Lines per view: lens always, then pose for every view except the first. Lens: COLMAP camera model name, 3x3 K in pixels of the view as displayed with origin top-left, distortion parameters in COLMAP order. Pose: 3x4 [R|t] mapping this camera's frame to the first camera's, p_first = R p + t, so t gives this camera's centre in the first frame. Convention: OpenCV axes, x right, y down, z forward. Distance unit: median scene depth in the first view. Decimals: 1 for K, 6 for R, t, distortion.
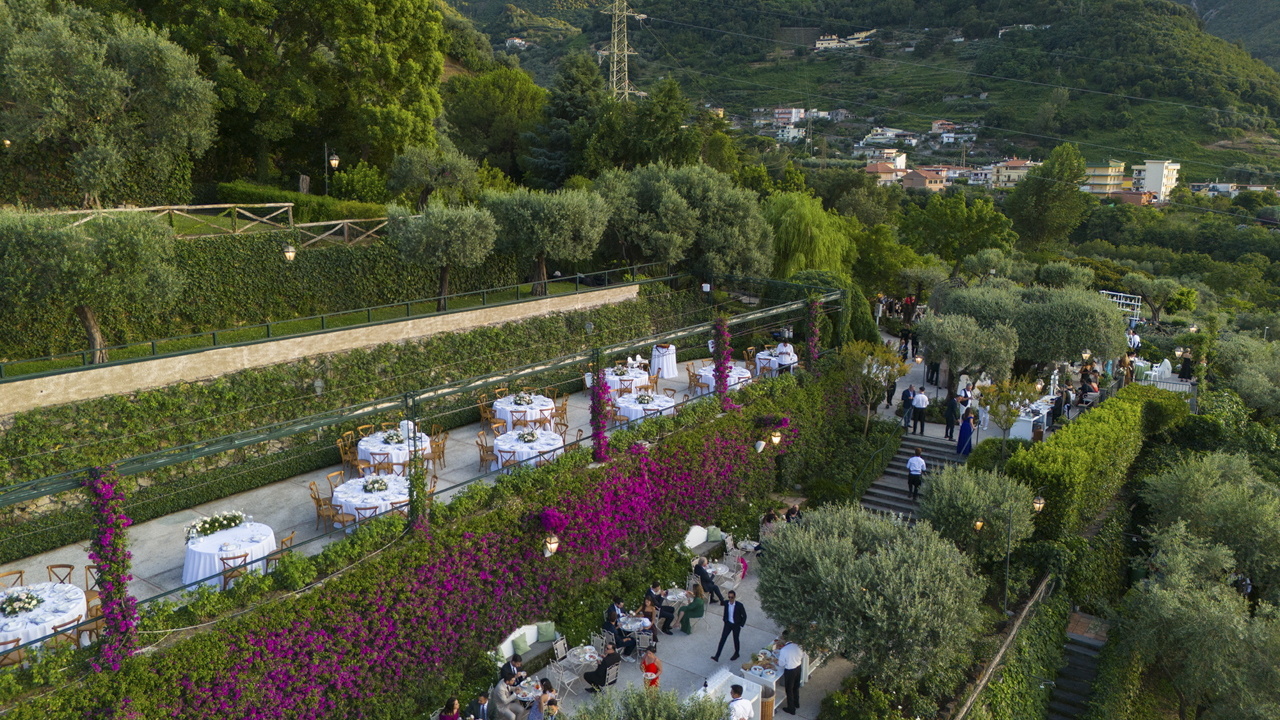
lens RADIAL K [[936.4, 0, 641.5], [0, 936.4, 361.5], [0, 0, 1]] dist [0.031037, -0.007249]
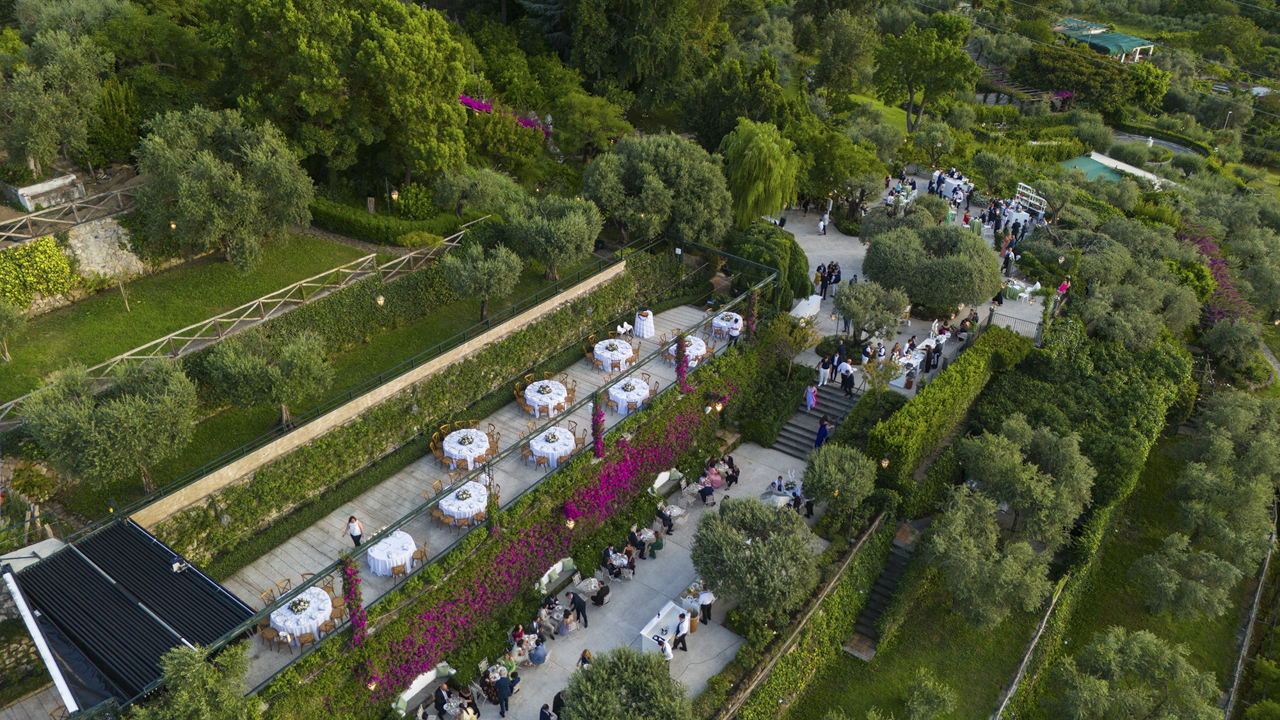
lens RADIAL K [[936.4, 0, 640.4], [0, 936.4, 358.0], [0, 0, 1]] dist [0.031037, -0.007249]
pose [[0.999997, -0.002180, -0.000570, 0.024310], [0.002249, 0.950762, 0.309914, -0.475003], [-0.000133, -0.309915, 0.950764, -0.389950]]
